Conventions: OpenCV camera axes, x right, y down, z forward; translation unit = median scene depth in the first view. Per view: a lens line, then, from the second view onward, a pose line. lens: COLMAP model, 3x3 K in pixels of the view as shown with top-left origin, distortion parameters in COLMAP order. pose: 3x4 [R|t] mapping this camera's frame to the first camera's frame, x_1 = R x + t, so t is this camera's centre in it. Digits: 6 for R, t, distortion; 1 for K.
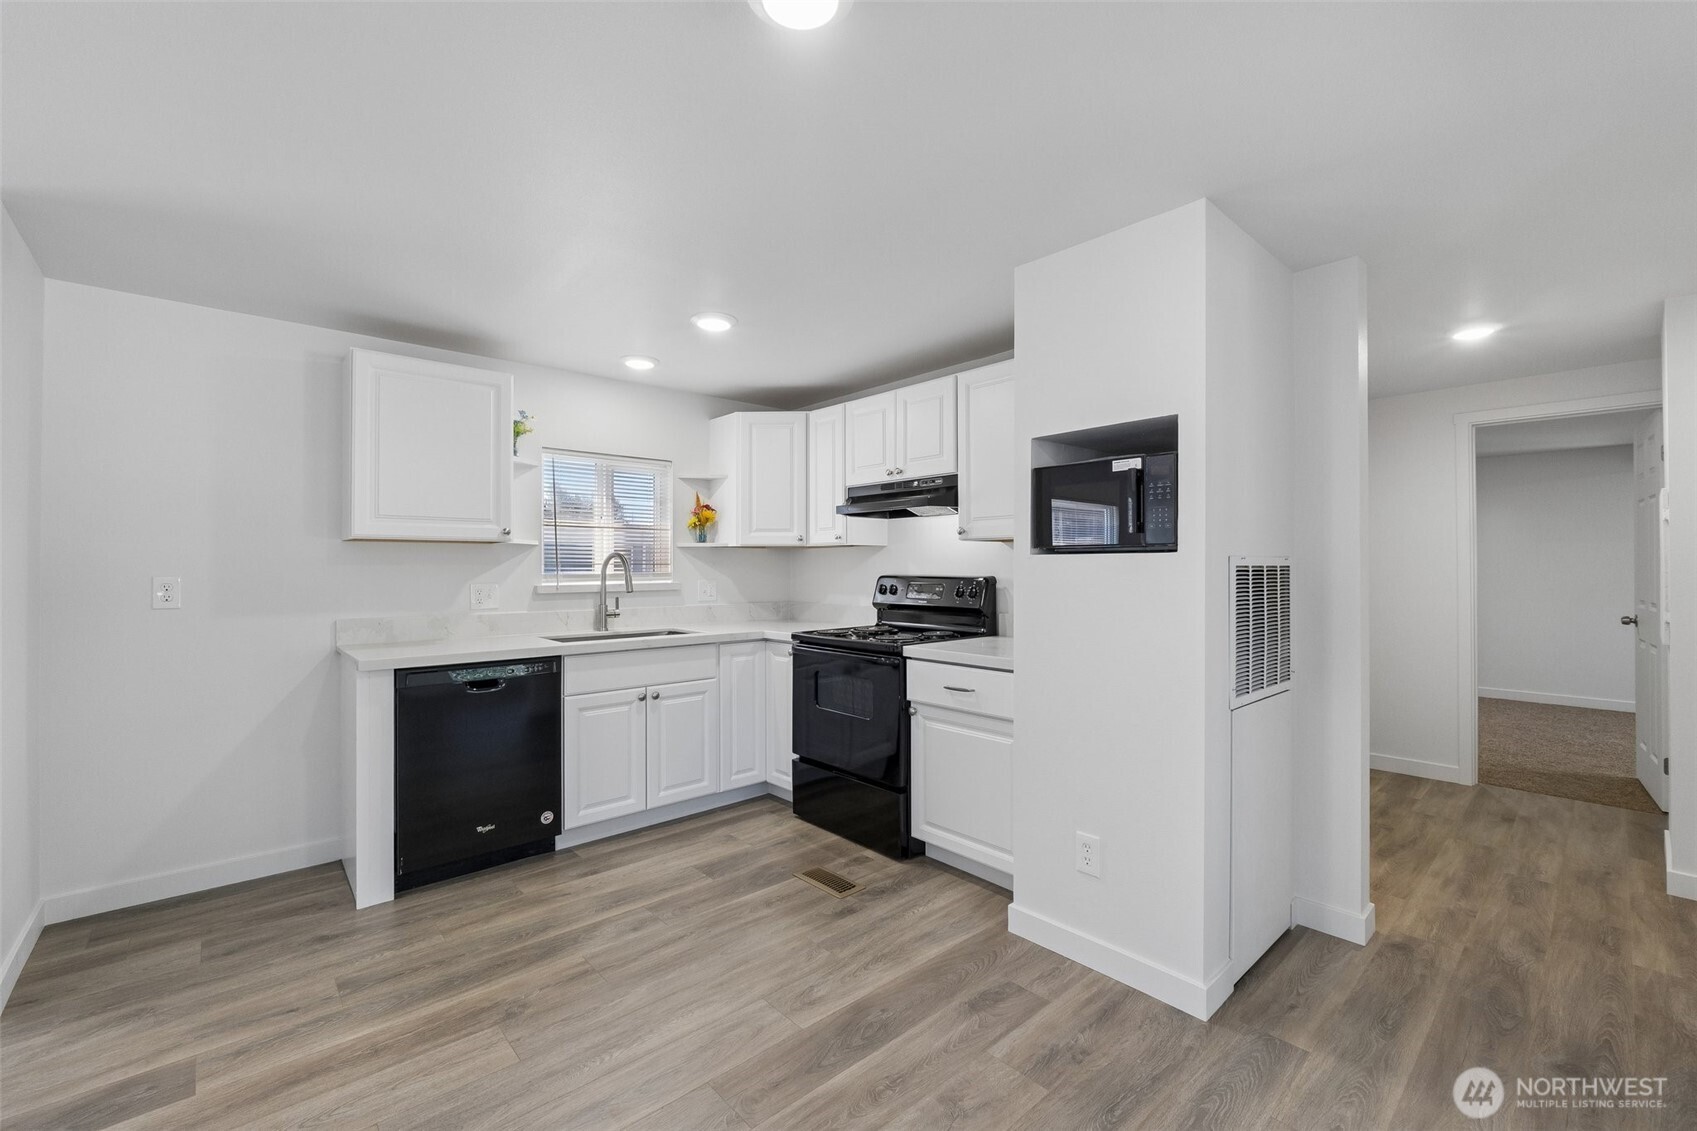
lens RADIAL K [[703.7, 0, 864.7], [0, 703.7, 561.3], [0, 0, 1]] dist [-0.010604, 0.000050]
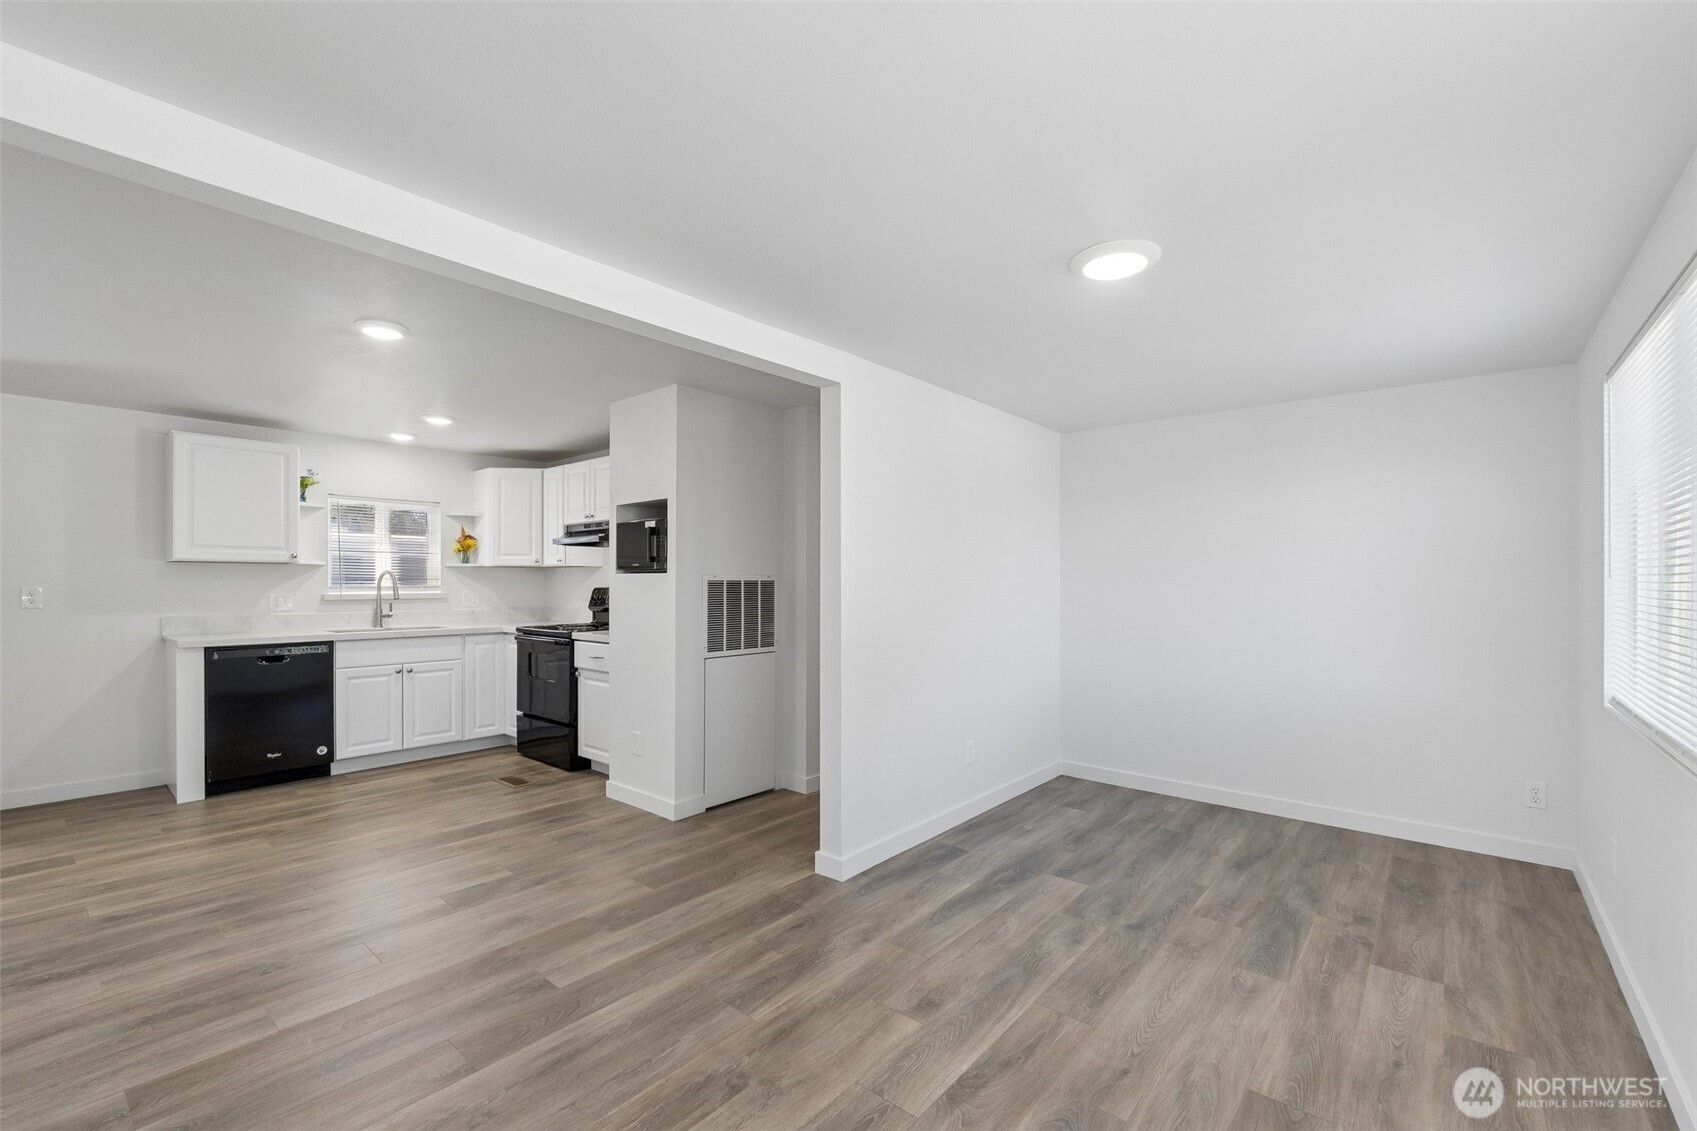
lens RADIAL K [[709.3, 0, 864.5], [0, 709.3, 582.3], [0, 0, 1]] dist [-0.009625, -0.000308]
pose [[0.990768, 0.001316, 0.135562, 0.478716], [-0.002261, 0.999974, 0.006819, -0.001133], [-0.135549, -0.007063, 0.990745, -0.624598]]
